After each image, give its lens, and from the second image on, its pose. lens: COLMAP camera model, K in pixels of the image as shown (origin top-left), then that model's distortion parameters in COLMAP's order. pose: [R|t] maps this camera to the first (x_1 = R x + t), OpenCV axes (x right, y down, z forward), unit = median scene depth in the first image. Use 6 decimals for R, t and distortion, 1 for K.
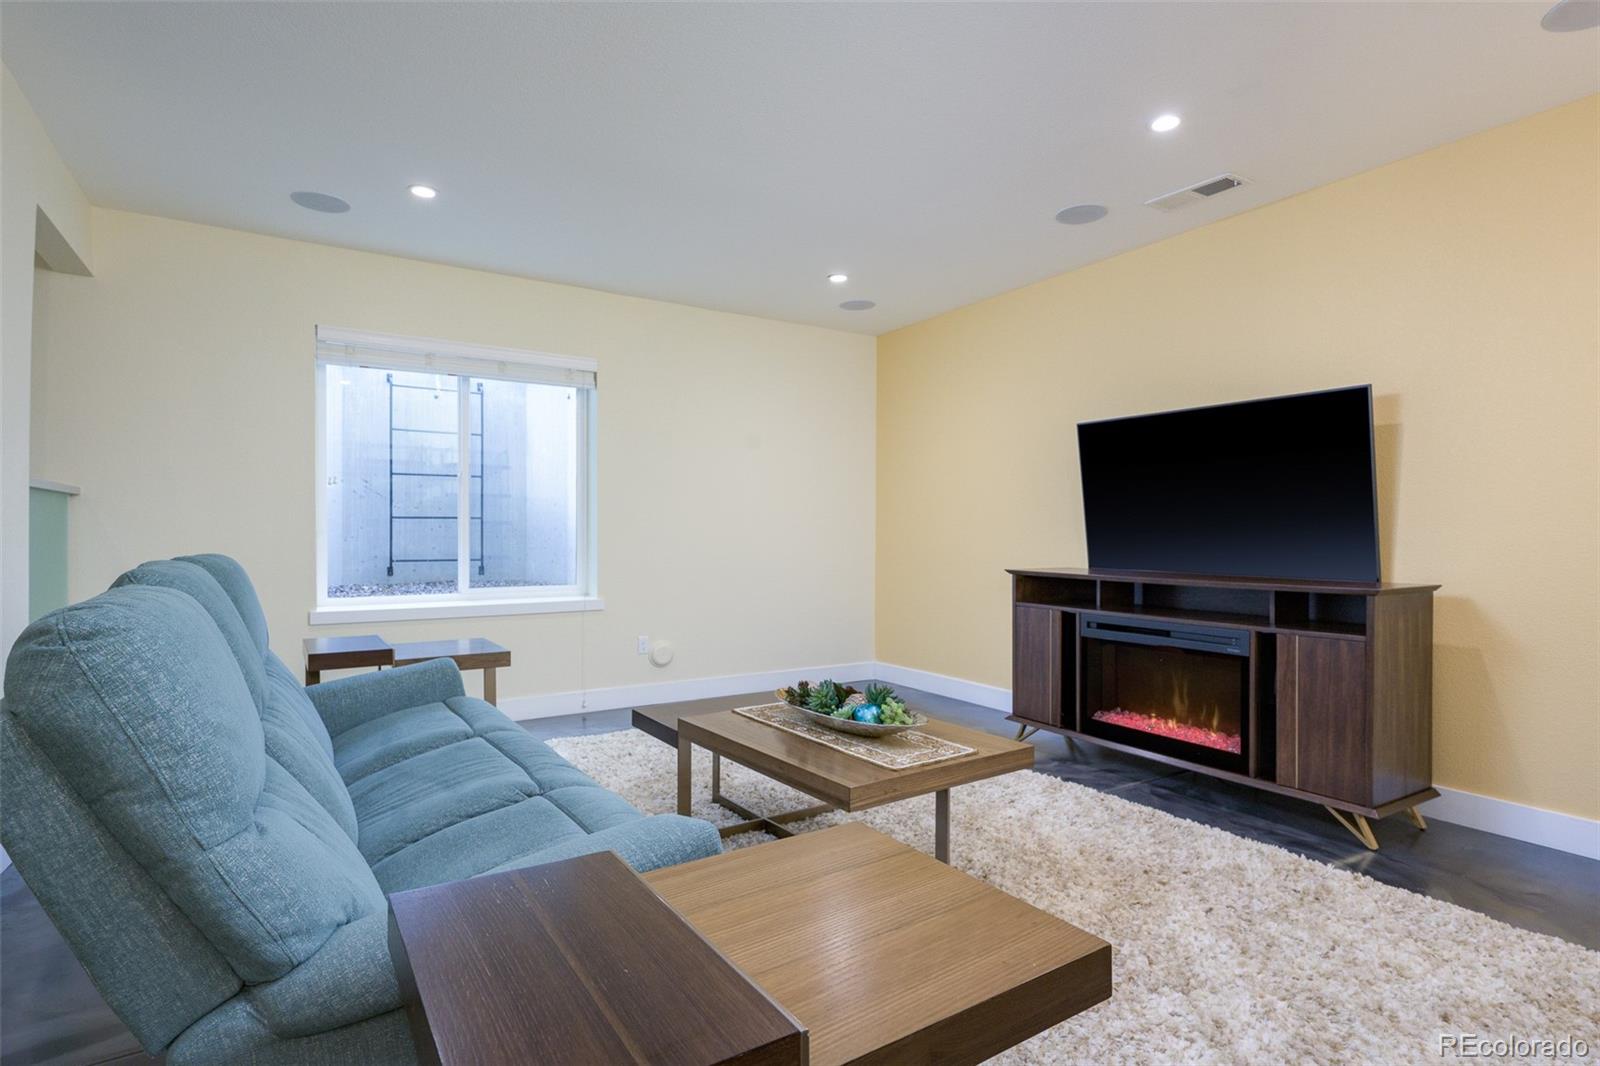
lens RADIAL K [[821.2, 0, 796.5], [0, 821.2, 533.9], [0, 0, 1]] dist [-0.005669, 0.001119]
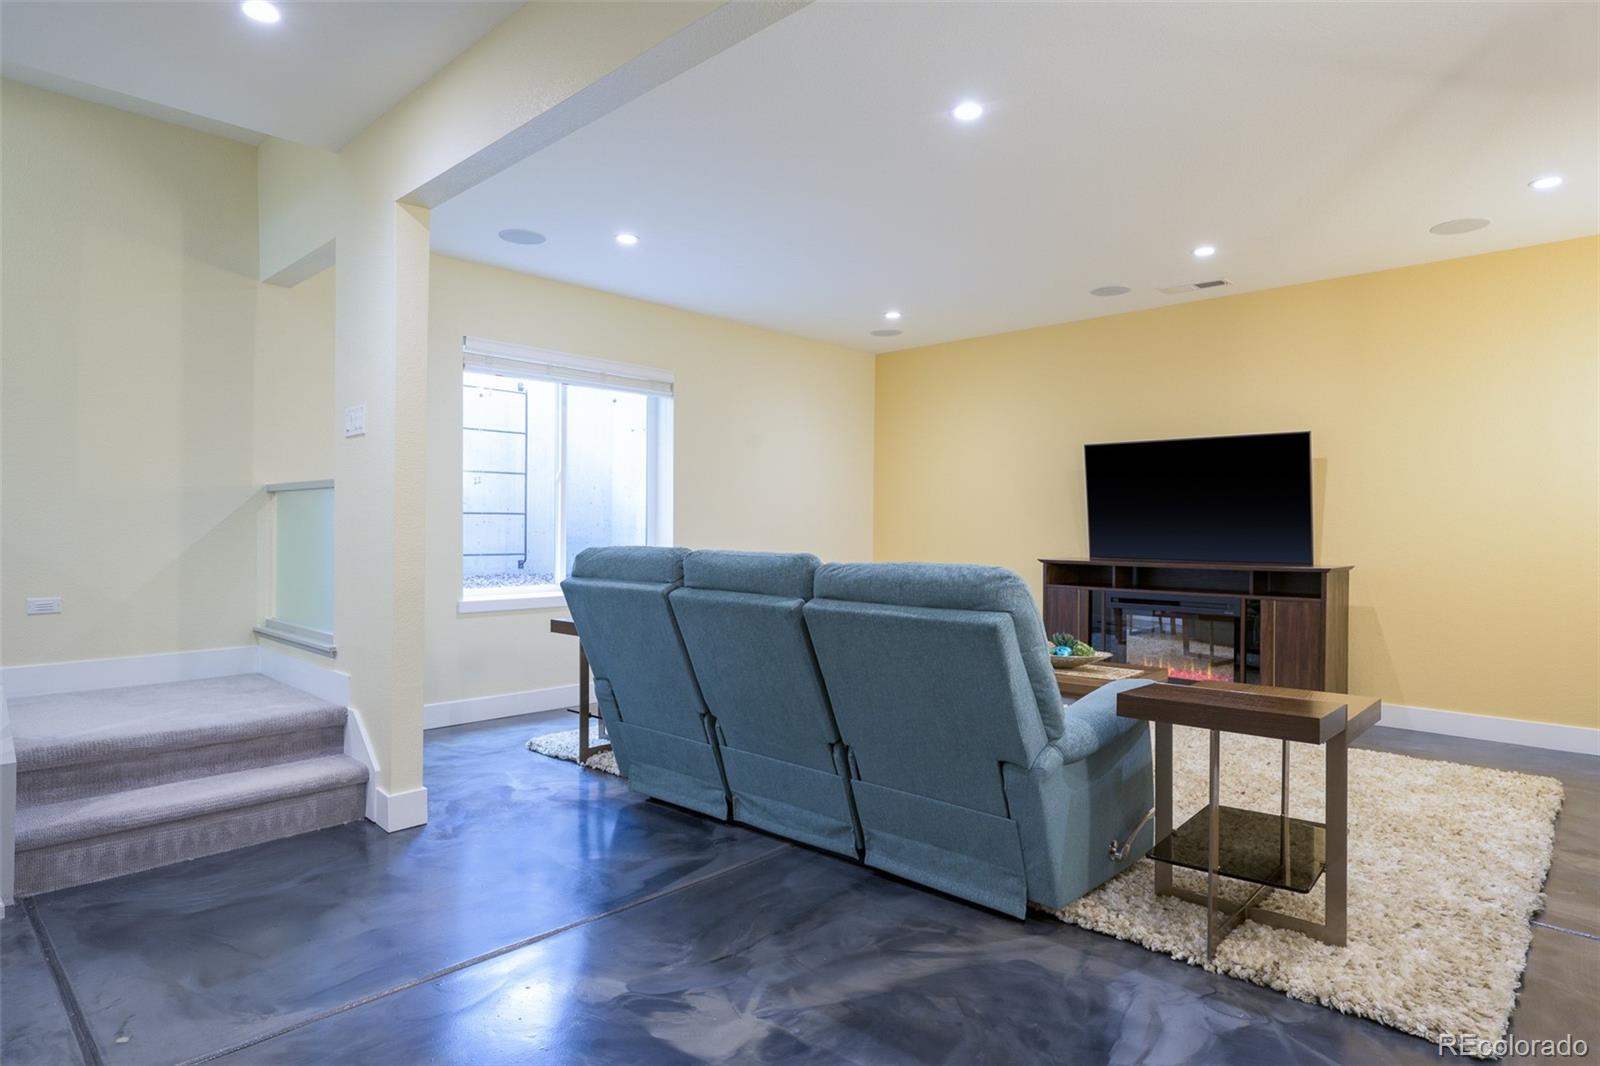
lens RADIAL K [[917.4, 0, 798.6], [0, 917.4, 531.9], [0, 0, 1]] dist [-0.005562, 0.000055]
pose [[0.969786, 0.002380, 0.243945, -0.544270], [-0.003512, 0.999985, 0.004206, -0.003671], [-0.243932, -0.004936, 0.969780, -0.343893]]
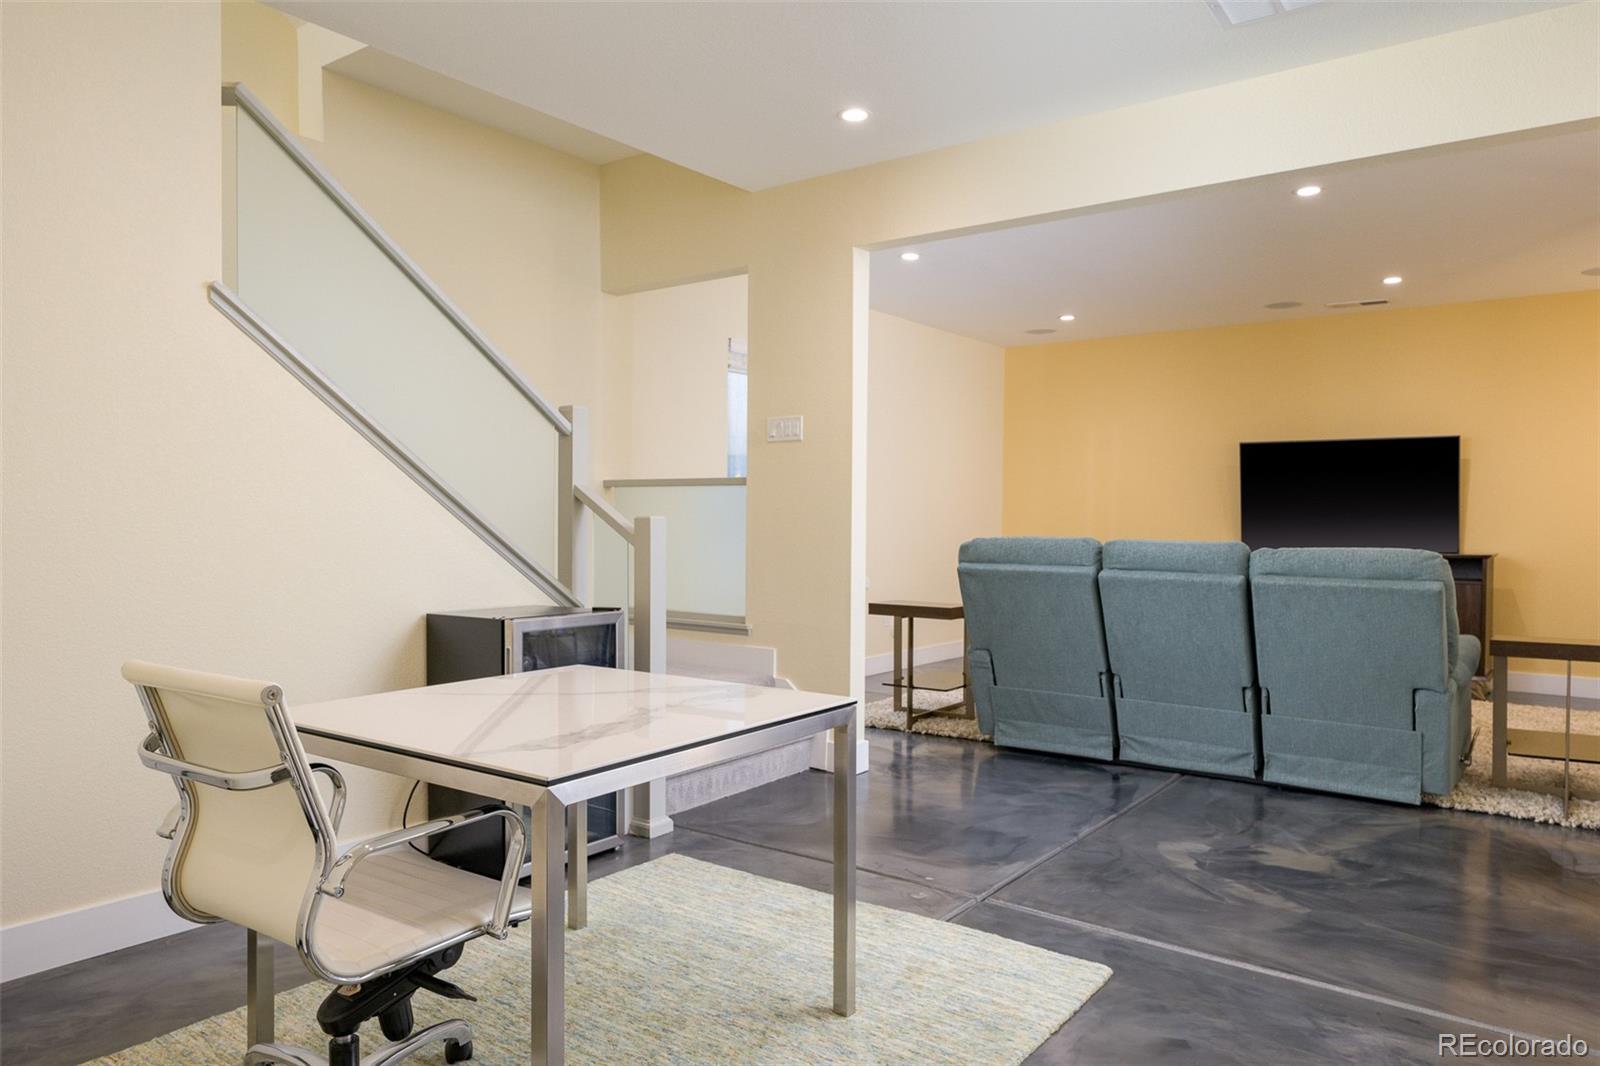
lens RADIAL K [[1098.3, 0, 797.3], [0, 1098.3, 521.5], [0, 0, 1]] dist [-0.002265, -0.000374]
pose [[0.933318, 0.003205, 0.359038, -1.254245], [-0.004913, 0.999981, 0.003845, -0.006703], [-0.359018, -0.005352, 0.933315, -0.559489]]
